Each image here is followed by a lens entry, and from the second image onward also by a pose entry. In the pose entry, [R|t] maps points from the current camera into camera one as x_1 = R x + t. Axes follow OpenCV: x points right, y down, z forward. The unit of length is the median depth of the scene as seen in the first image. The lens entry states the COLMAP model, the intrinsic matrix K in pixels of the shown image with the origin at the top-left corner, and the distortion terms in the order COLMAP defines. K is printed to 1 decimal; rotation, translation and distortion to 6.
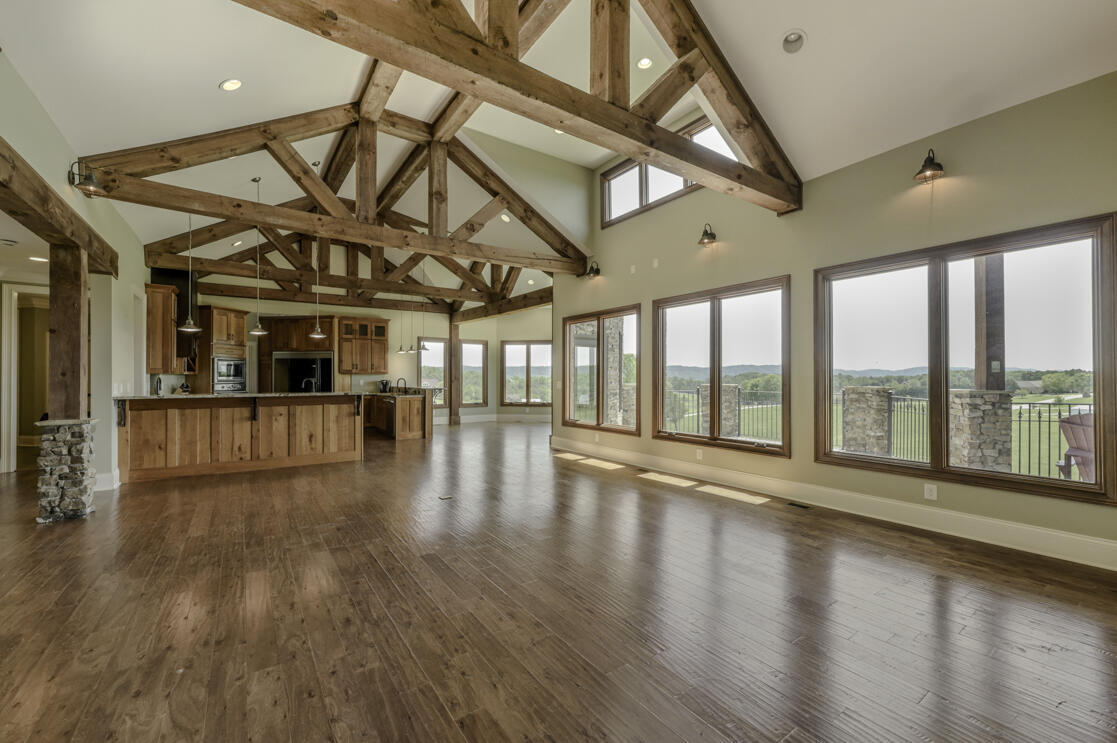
lens RADIAL K [[450.1, 0, 564.2], [0, 450.1, 374.8], [0, 0, 1]] dist [-0.002743, 0.000439]
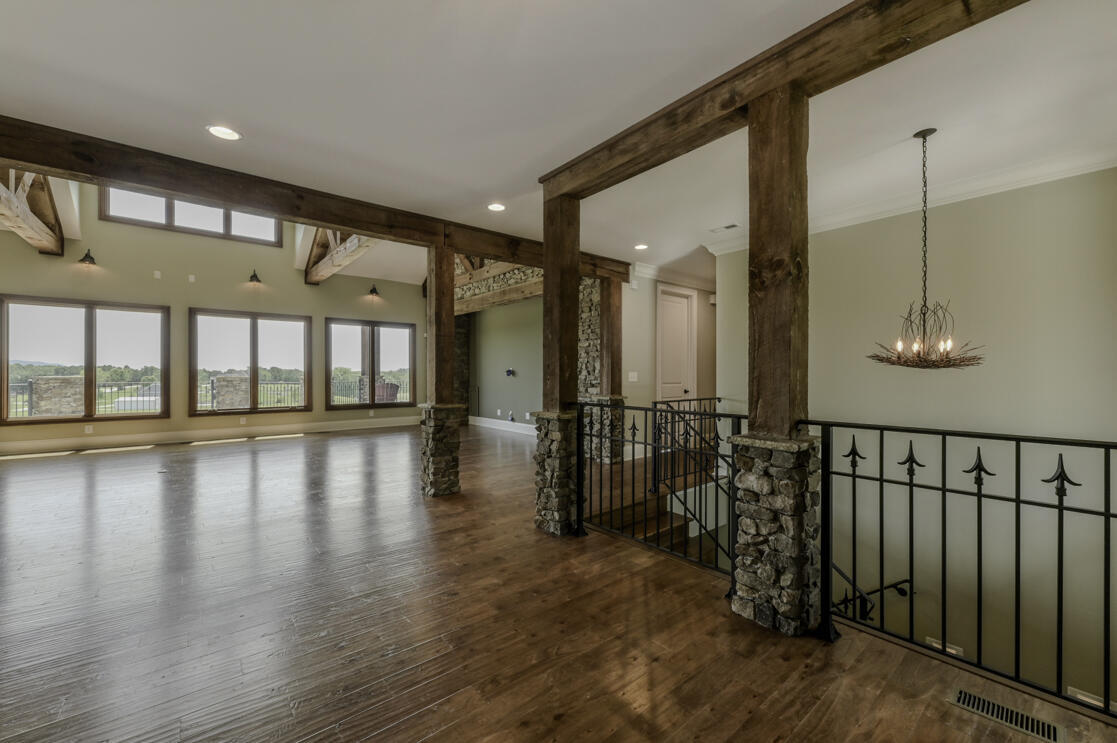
lens RADIAL K [[450.1, 0, 551.4], [0, 450.1, 378.6], [0, 0, 1]] dist [-0.002743, 0.000439]
pose [[-0.065949, -0.008204, 0.997789, -1.014345], [-0.011321, 0.999908, 0.007474, 0.012489], [-0.997759, -0.010803, -0.066036, 0.062091]]
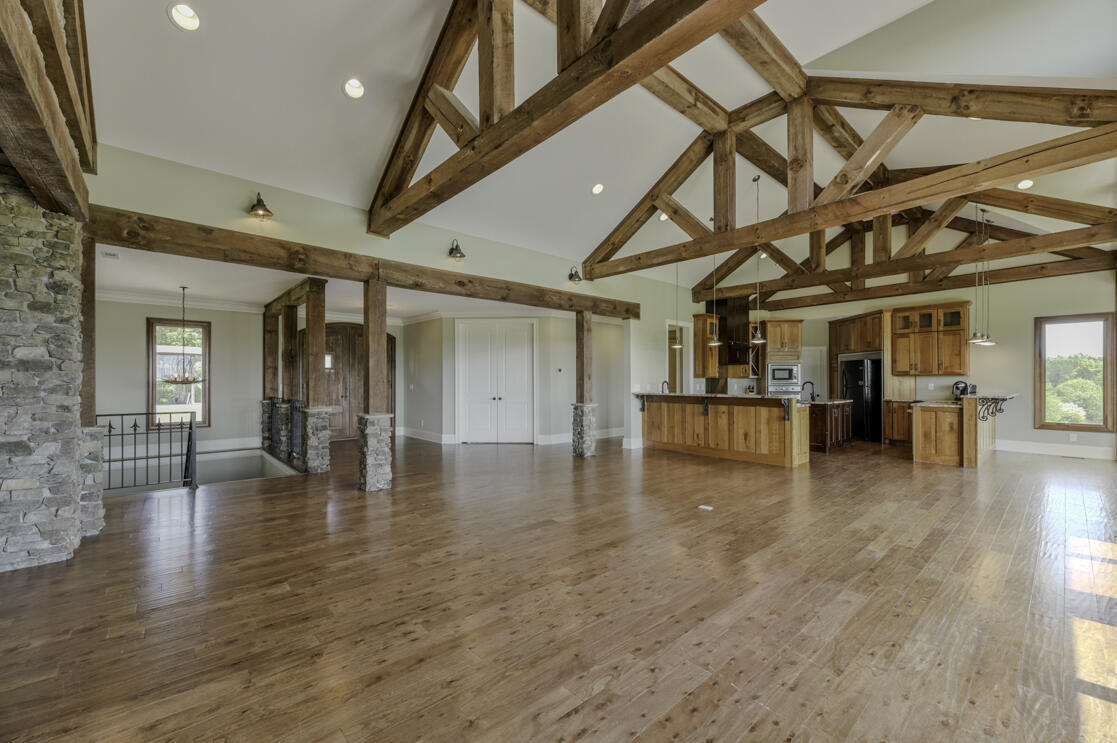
lens RADIAL K [[450.1, 0, 548.6], [0, 450.1, 376.7], [0, 0, 1]] dist [-0.002743, 0.000439]
pose [[0.093302, -0.008790, -0.995599, 0.451767], [0.008346, 0.999933, -0.008047, 0.001196], [0.995603, -0.007558, 0.093369, 0.410017]]
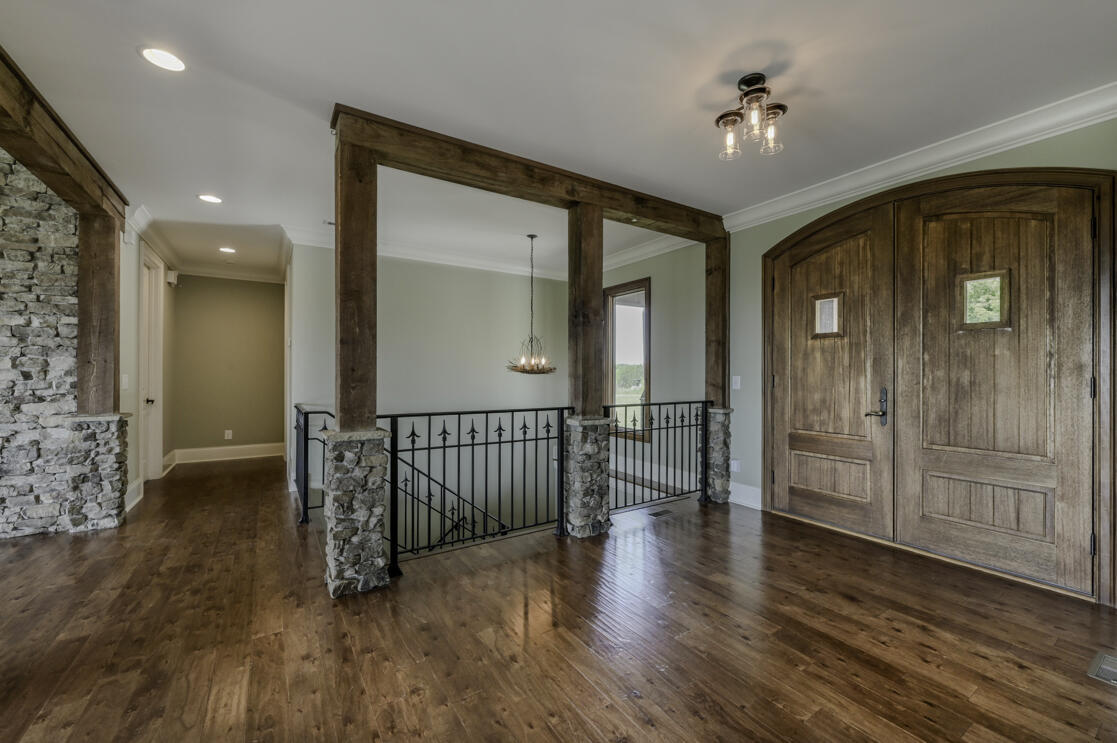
lens RADIAL K [[450.1, 0, 574.0], [0, 450.1, 374.1], [0, 0, 1]] dist [-0.002743, 0.000439]
pose [[-0.999347, -0.001413, 0.036103, -0.713837], [-0.001500, 0.999996, -0.002369, 0.005881], [-0.036100, -0.002421, -0.999345, 0.390568]]
